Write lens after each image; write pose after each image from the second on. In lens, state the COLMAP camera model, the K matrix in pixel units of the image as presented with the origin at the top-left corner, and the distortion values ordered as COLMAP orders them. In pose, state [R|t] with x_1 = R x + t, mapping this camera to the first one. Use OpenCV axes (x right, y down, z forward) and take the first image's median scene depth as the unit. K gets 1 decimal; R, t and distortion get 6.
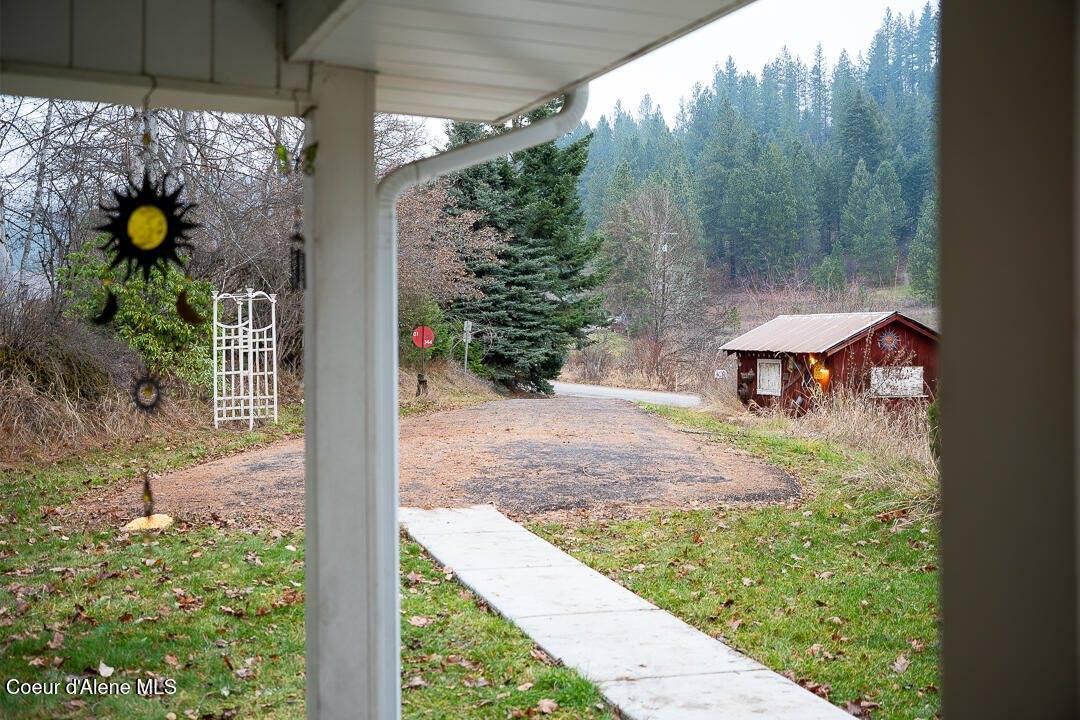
lens RADIAL K [[1341.1, 0, 540.0], [0, 1341.1, 360.0], [0, 0, 1]] dist [0.010782, 0.046382]
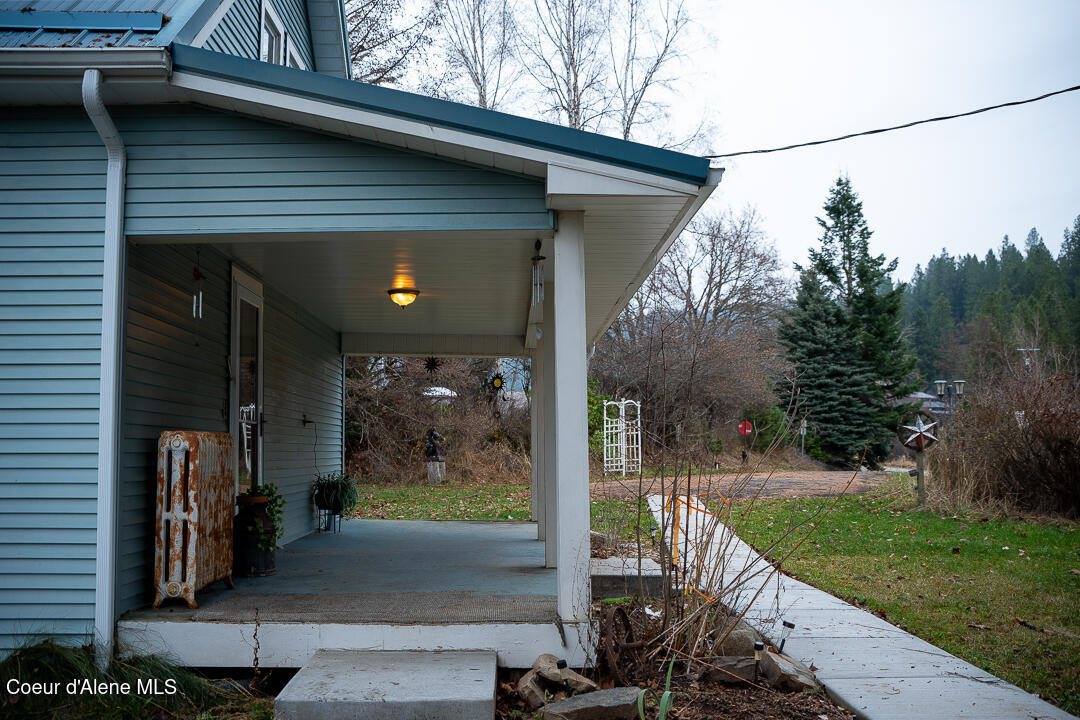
lens RADIAL K [[1085.1, 0, 540.0], [0, 1085.1, 360.0], [0, 0, 1]] dist [-0.072705, 0.014544]
pose [[0.936785, -0.028980, -0.348704, 0.077203], [-0.002892, 0.995889, -0.090536, 0.011223], [0.349894, 0.085821, 0.932850, -0.166800]]
